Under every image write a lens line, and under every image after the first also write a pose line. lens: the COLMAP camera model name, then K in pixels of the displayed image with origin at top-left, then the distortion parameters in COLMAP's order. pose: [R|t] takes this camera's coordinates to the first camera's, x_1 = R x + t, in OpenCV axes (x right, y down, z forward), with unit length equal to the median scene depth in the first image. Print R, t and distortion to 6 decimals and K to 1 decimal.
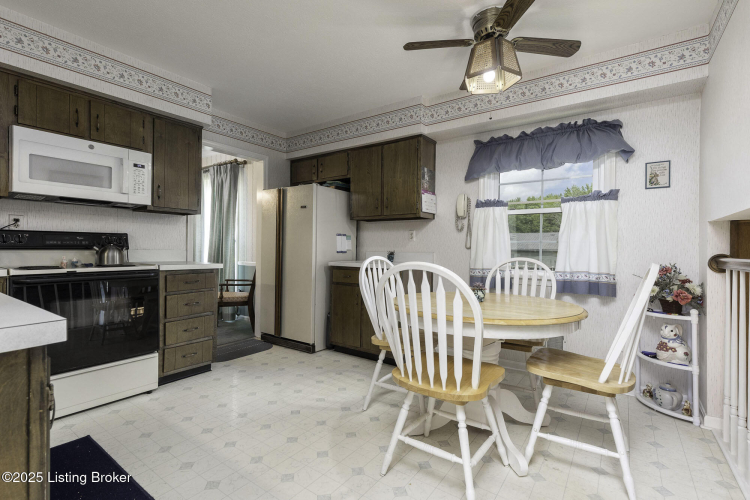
lens RADIAL K [[347.9, 0, 379.1], [0, 347.9, 250.0], [0, 0, 1]] dist [0.000539, -0.000334]
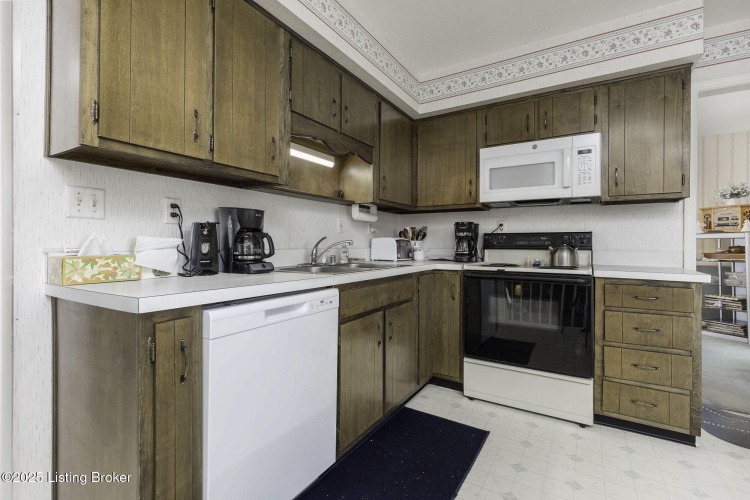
lens RADIAL K [[347.9, 0, 371.8], [0, 347.9, 241.8], [0, 0, 1]] dist [0.000539, -0.000334]
pose [[0.051303, -0.014565, -0.998577, 0.136739], [-0.006981, 0.999864, -0.014942, -0.005869], [0.998659, 0.007738, 0.051194, 0.466240]]
